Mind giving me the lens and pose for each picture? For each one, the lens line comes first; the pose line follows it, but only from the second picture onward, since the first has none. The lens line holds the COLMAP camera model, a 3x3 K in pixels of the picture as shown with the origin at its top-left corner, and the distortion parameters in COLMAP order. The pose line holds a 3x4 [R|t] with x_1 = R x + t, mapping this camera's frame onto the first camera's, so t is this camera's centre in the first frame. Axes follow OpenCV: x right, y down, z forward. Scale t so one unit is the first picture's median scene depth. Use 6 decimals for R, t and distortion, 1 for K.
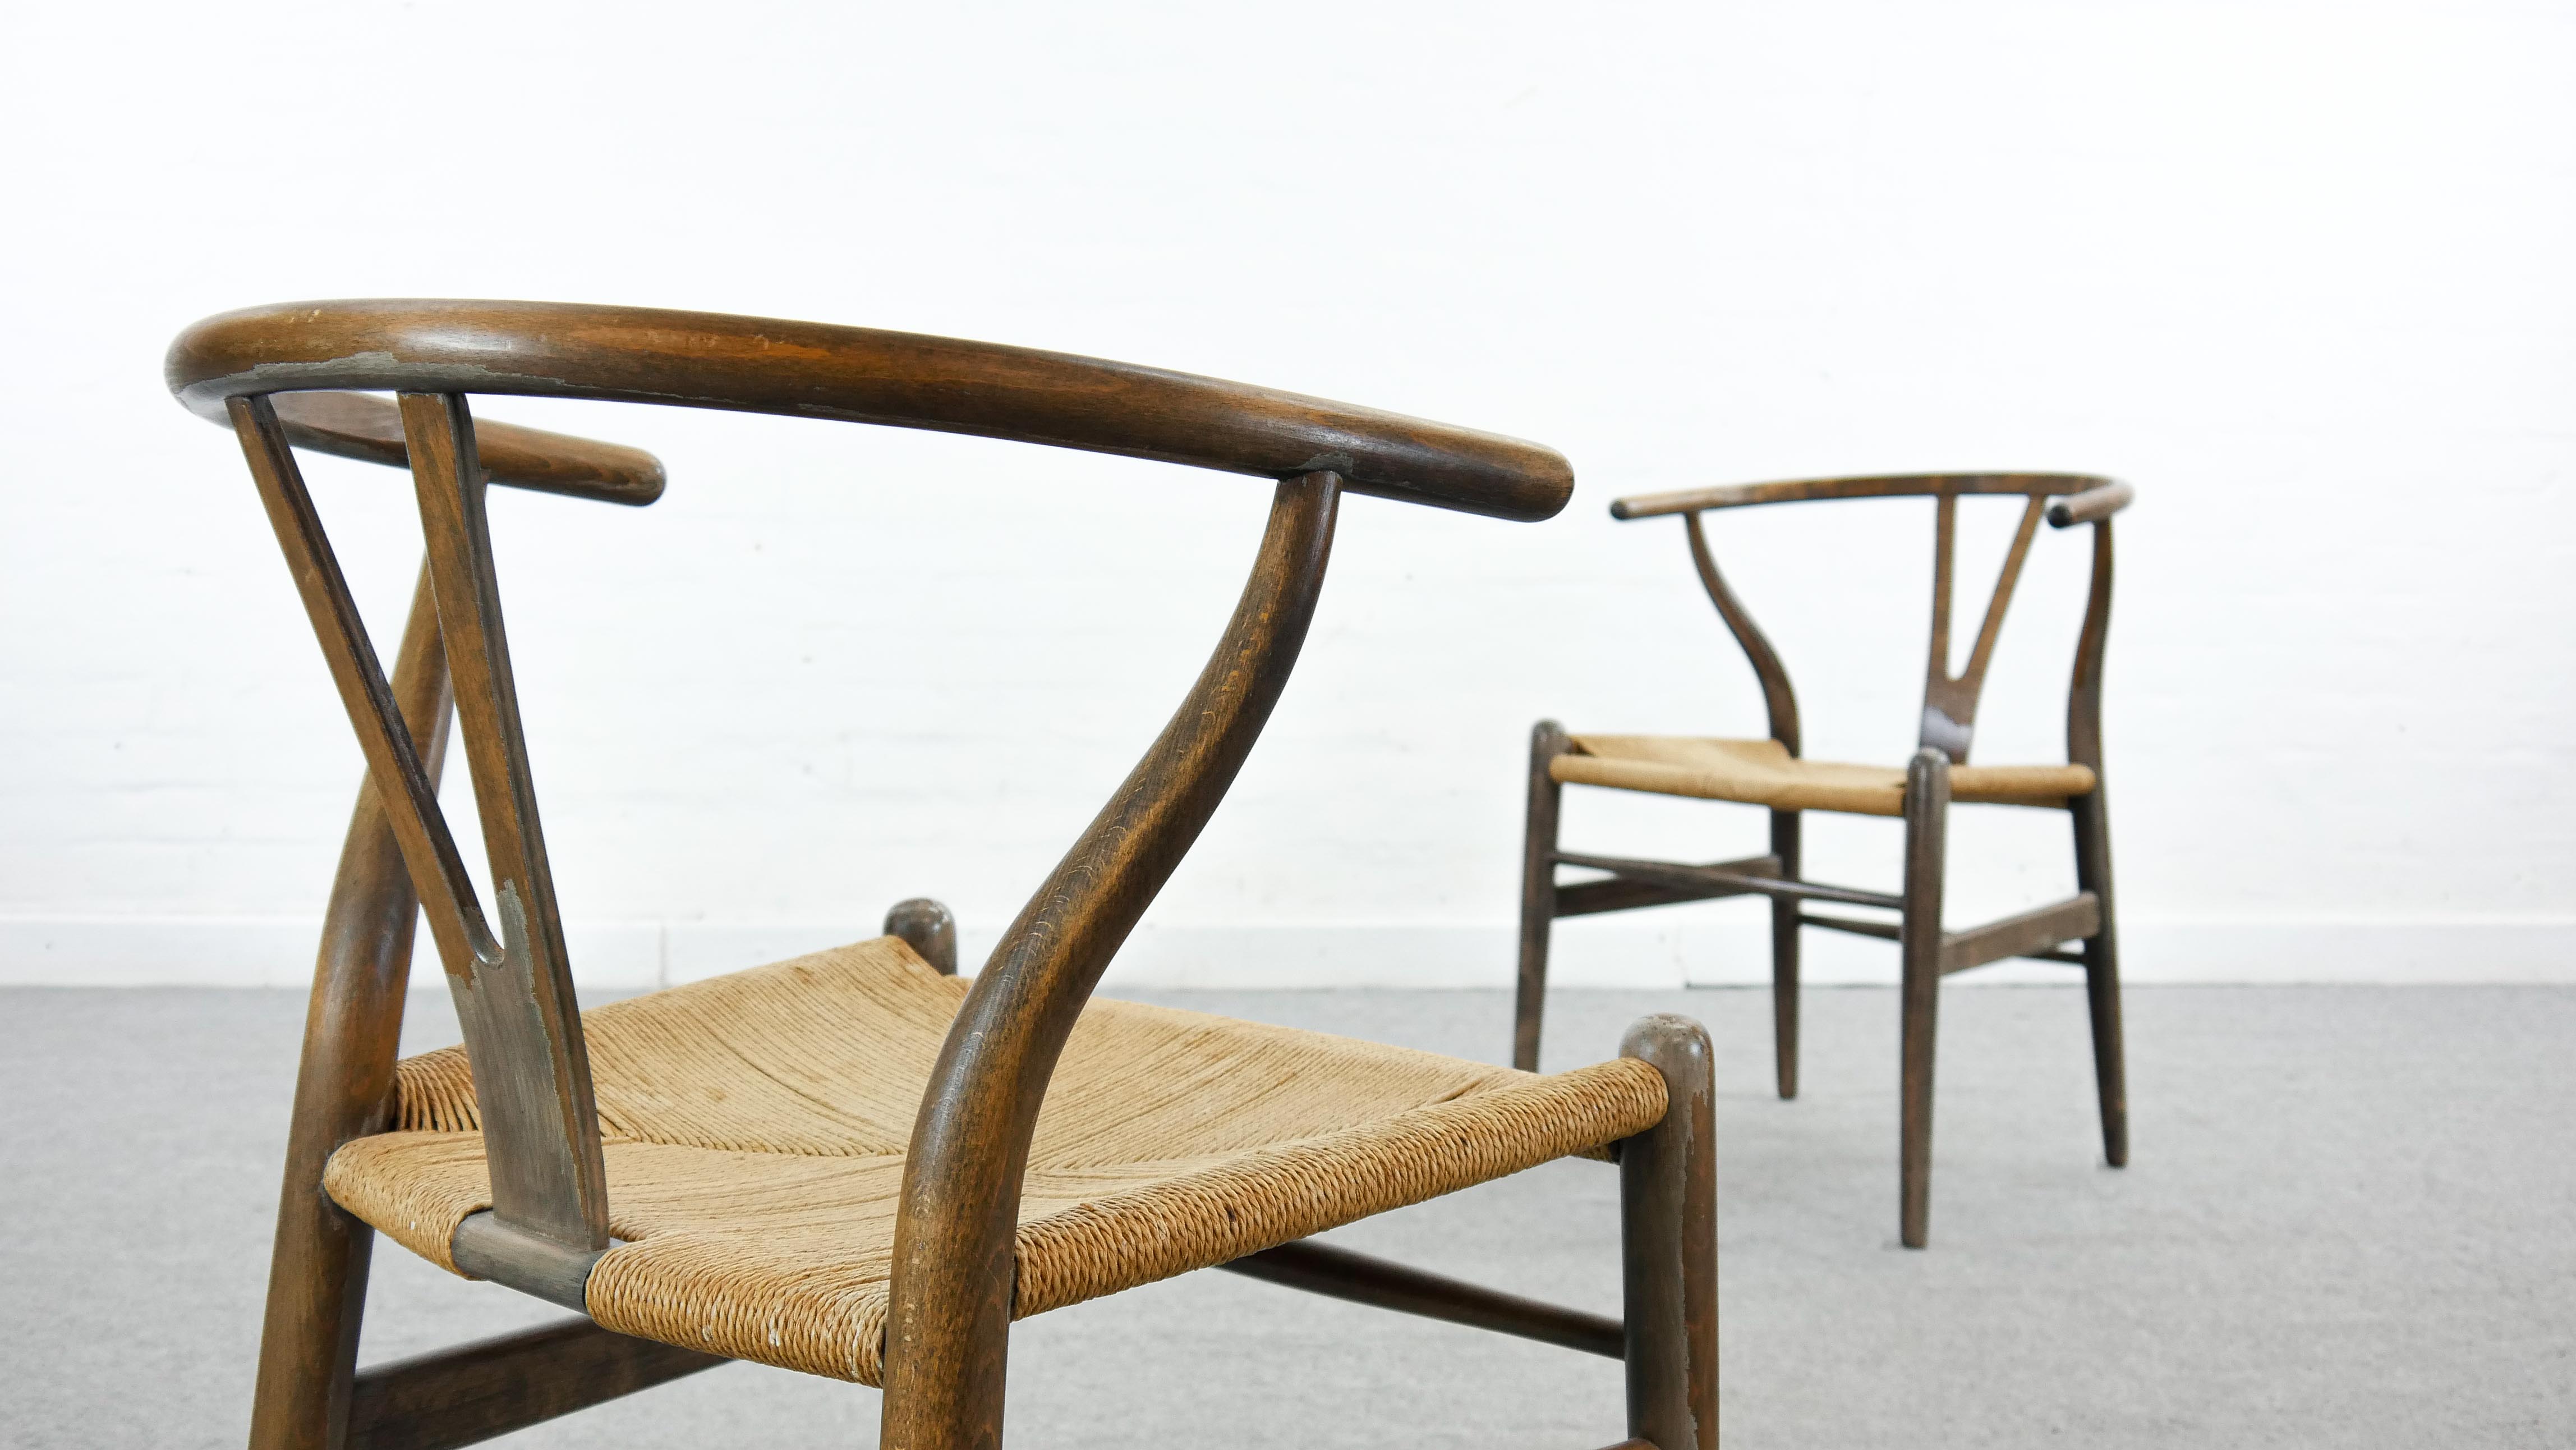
lens RADIAL K [[2629.9, 0, 1288.0], [0, 2629.9, 725.0], [0, 0, 1]] dist [-0.028491, 0.023061]
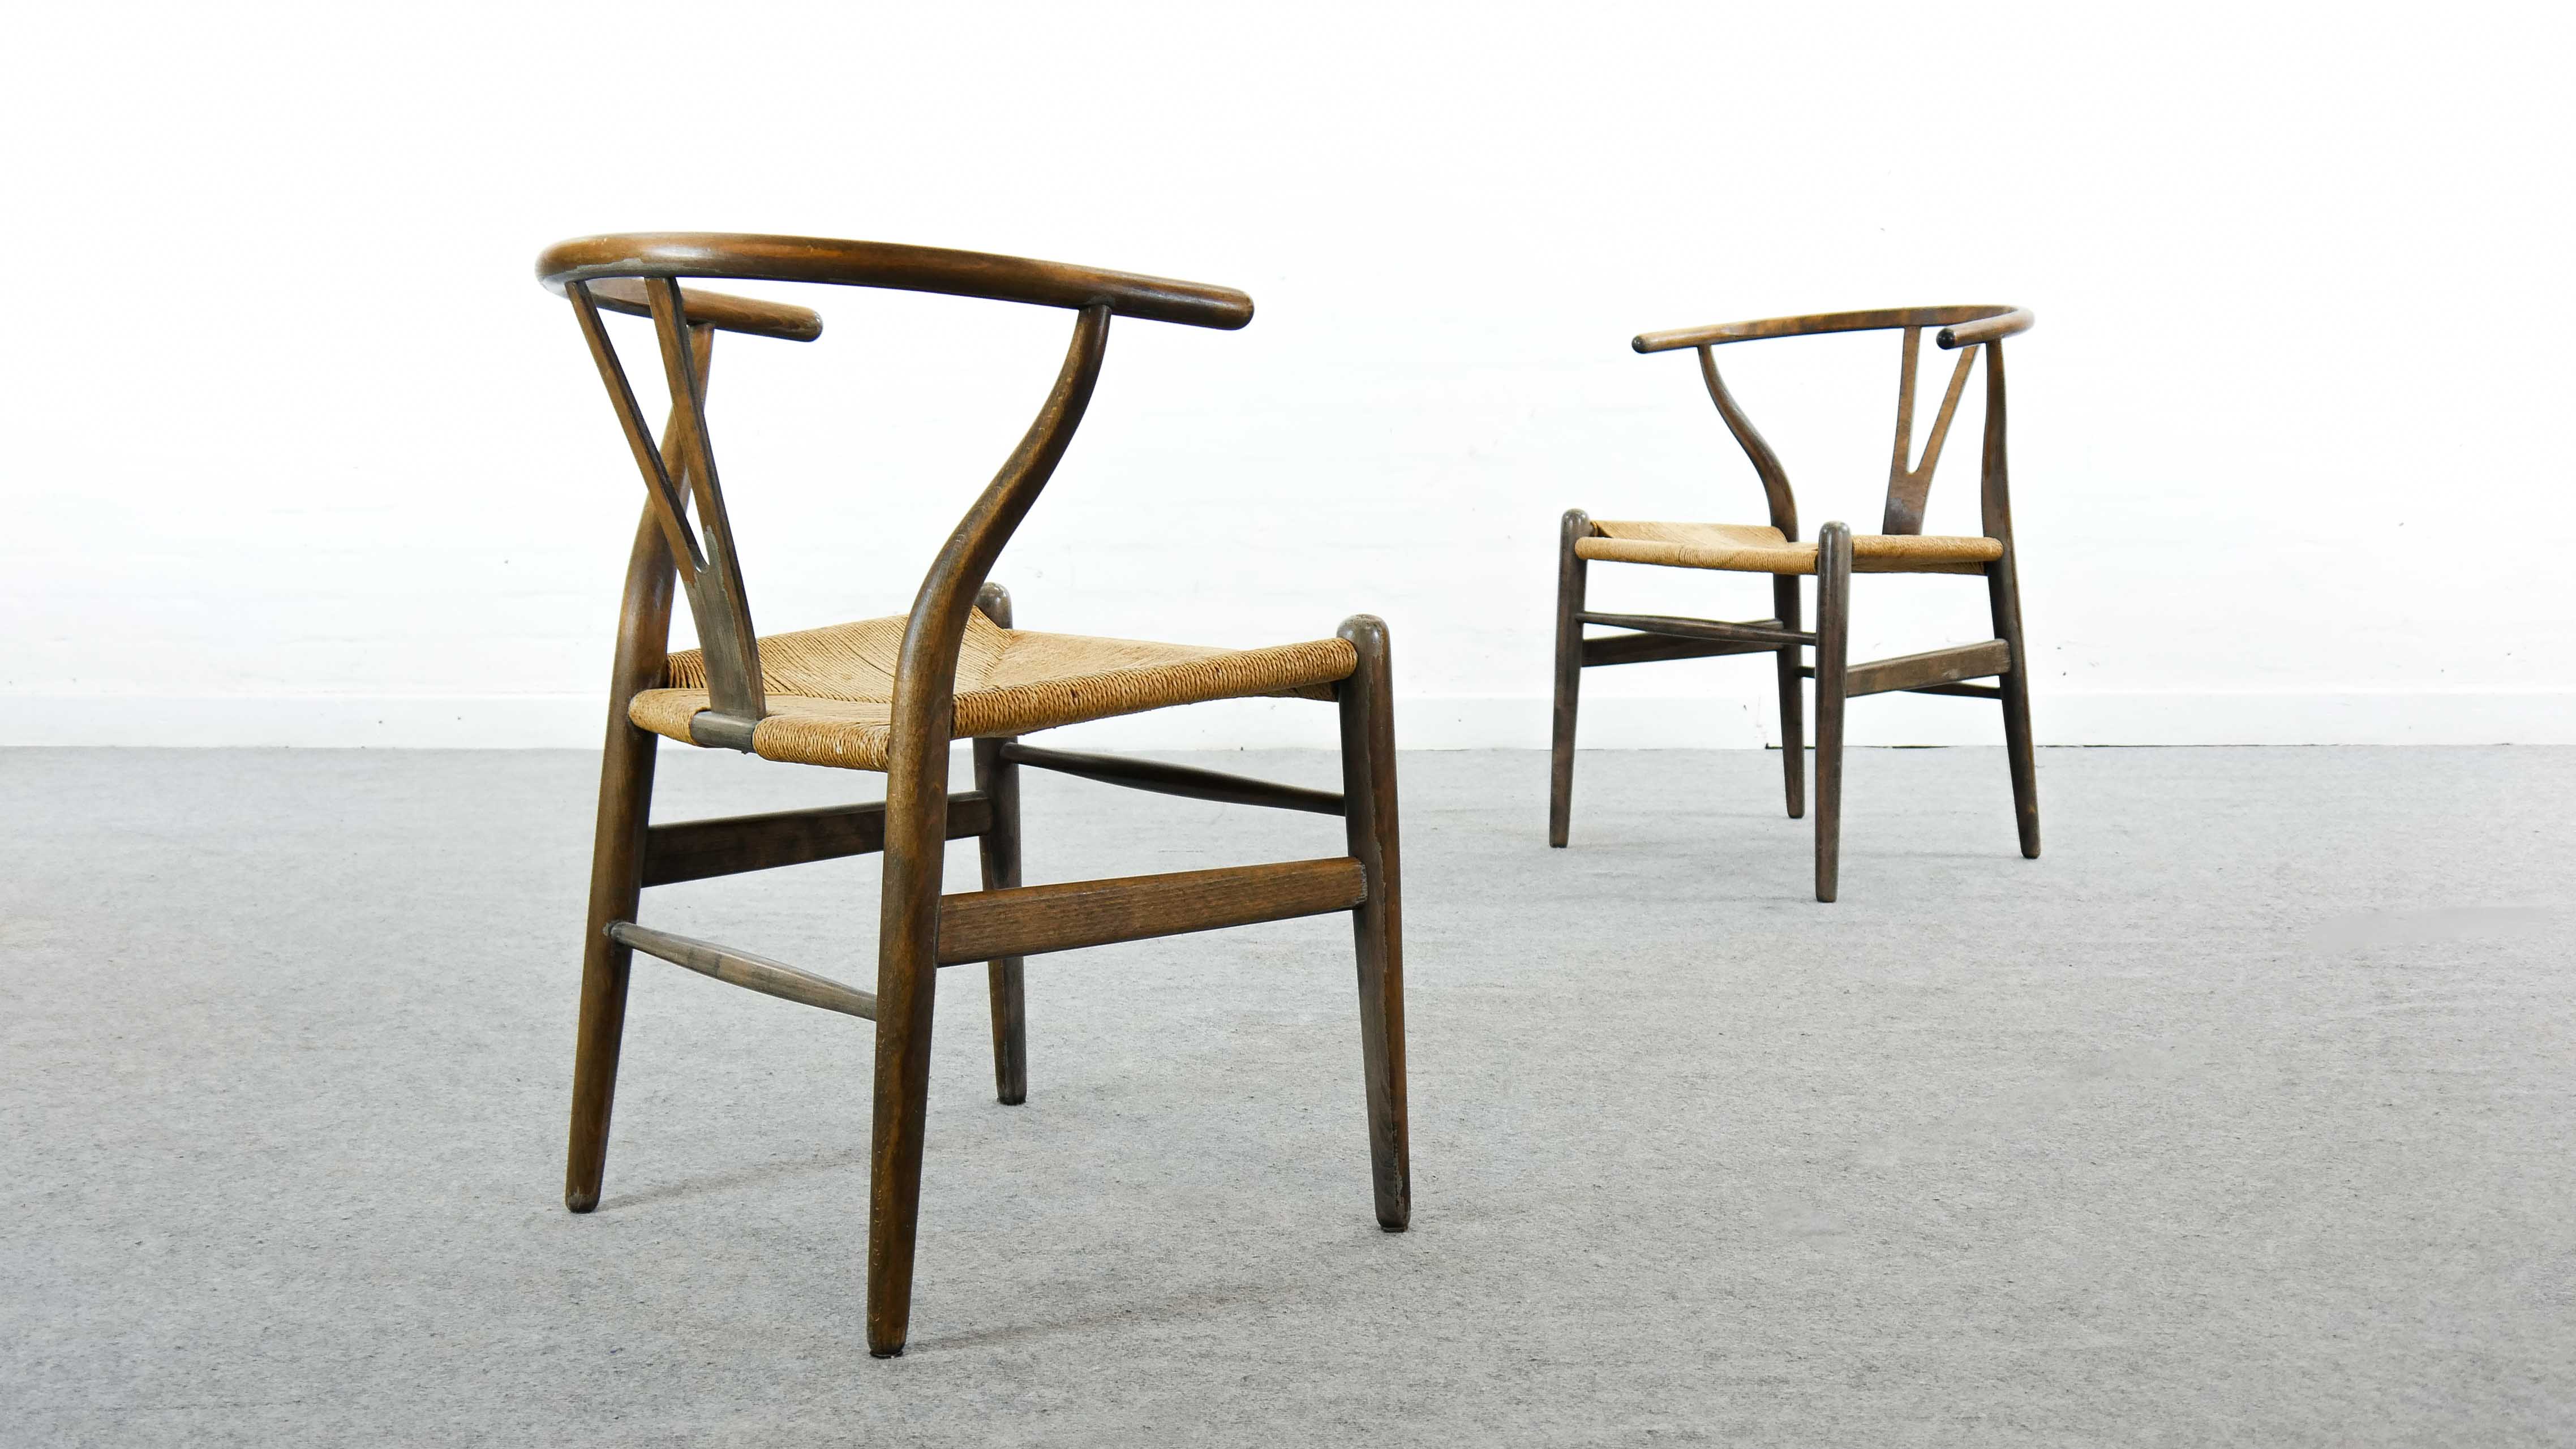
lens RADIAL K [[2629.2, 0, 1288.0], [0, 2629.2, 724.5], [0, 0, 1]] dist [-0.028491, 0.023061]
pose [[0.991629, -0.005864, -0.128990, 0.315102], [0.012329, 0.998704, 0.049383, 0.094546], [0.128533, -0.050560, 0.990415, -0.734420]]
